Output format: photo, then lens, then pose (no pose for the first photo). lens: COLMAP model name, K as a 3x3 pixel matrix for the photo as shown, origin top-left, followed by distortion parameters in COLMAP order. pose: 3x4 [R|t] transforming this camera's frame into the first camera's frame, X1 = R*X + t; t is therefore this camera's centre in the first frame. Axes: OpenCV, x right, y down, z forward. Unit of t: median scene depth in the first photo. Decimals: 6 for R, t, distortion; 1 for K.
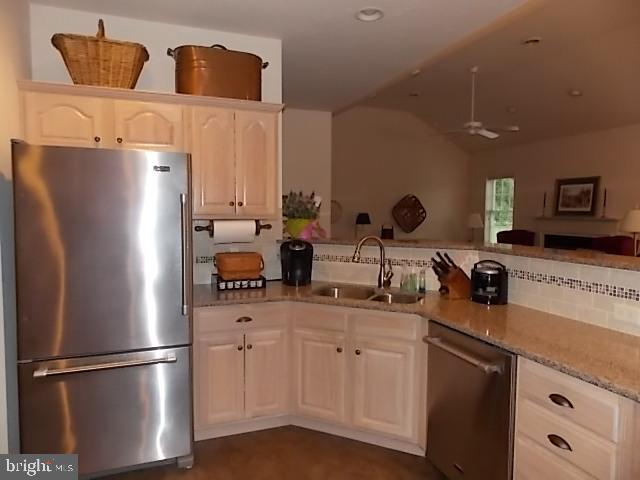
lens RADIAL K [[420.7, 0, 320.8], [0, 420.7, 240.1], [0, 0, 1]] dist [0.001946, -0.002311]
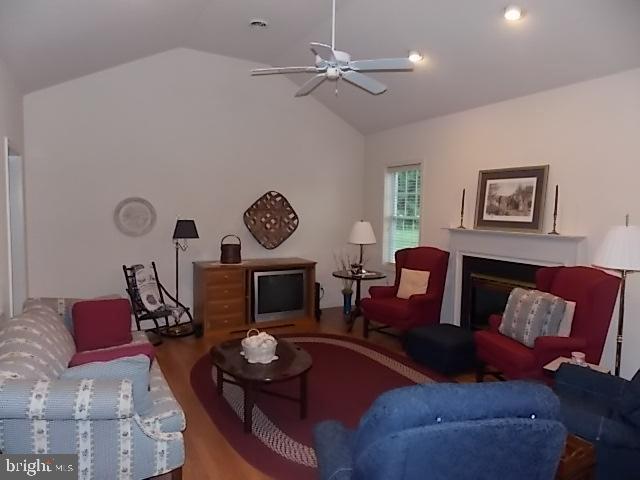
lens RADIAL K [[420.7, 0, 321.1], [0, 420.7, 239.1], [0, 0, 1]] dist [0.001946, -0.002311]
pose [[0.987546, 0.001040, 0.157328, 0.222644], [-0.000856, 0.999999, -0.001242, -0.039593], [-0.157329, 0.001092, 0.987546, 0.409987]]
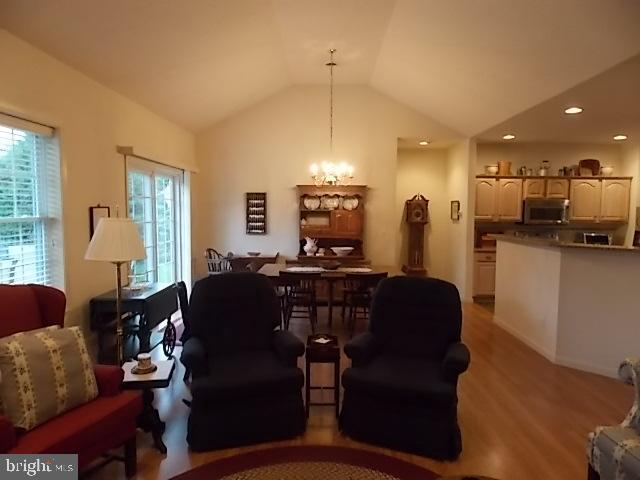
lens RADIAL K [[420.7, 0, 318.4], [0, 420.7, 237.7], [0, 0, 1]] dist [0.001946, -0.002311]
pose [[-0.929228, -0.039161, 0.367425, 0.246013], [0.014204, 0.989847, 0.141424, -0.086192], [-0.369233, 0.136635, -0.919238, 1.029312]]
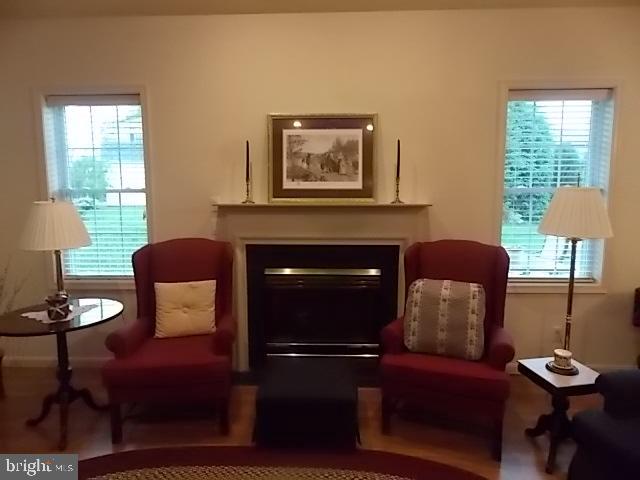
lens RADIAL K [[420.7, 0, 320.8], [0, 420.7, 238.3], [0, 0, 1]] dist [0.001946, -0.002311]
pose [[0.390804, -0.117606, 0.912930, 0.181820], [0.072954, 0.992642, 0.096645, -0.058259], [-0.917578, 0.028832, 0.396508, 0.797253]]
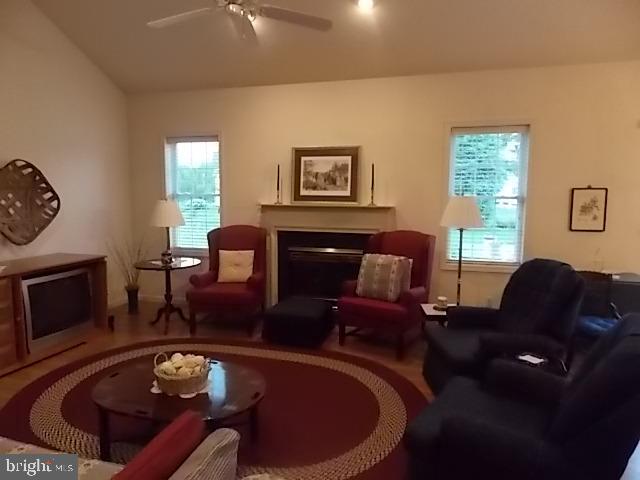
lens RADIAL K [[420.7, 0, 319.6], [0, 420.7, 239.8], [0, 0, 1]] dist [0.001946, -0.002311]
pose [[0.596290, -0.092344, 0.797441, 0.046078], [0.056412, 0.995726, 0.073123, -0.046179], [-0.800785, 0.001383, 0.598950, 0.578355]]
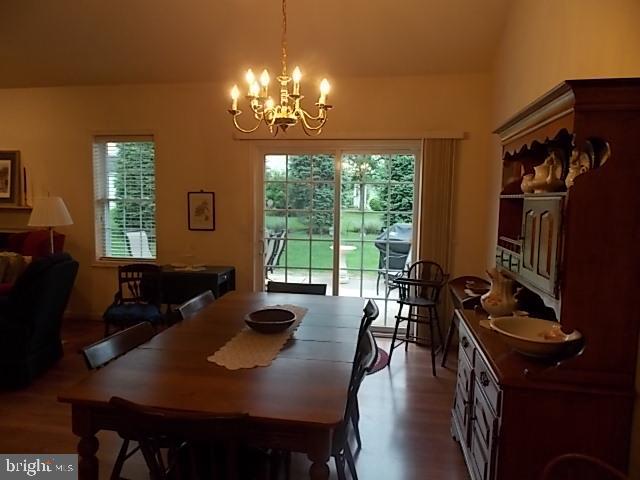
lens RADIAL K [[450.4, 0, 317.9], [0, 450.4, 237.8], [0, 0, 1]] dist [-0.000189, 0.001113]
pose [[0.503466, -0.073121, 0.860916, 0.214593], [0.052757, 0.997155, 0.053839, -0.011971], [-0.862403, 0.018313, 0.505891, 0.133582]]
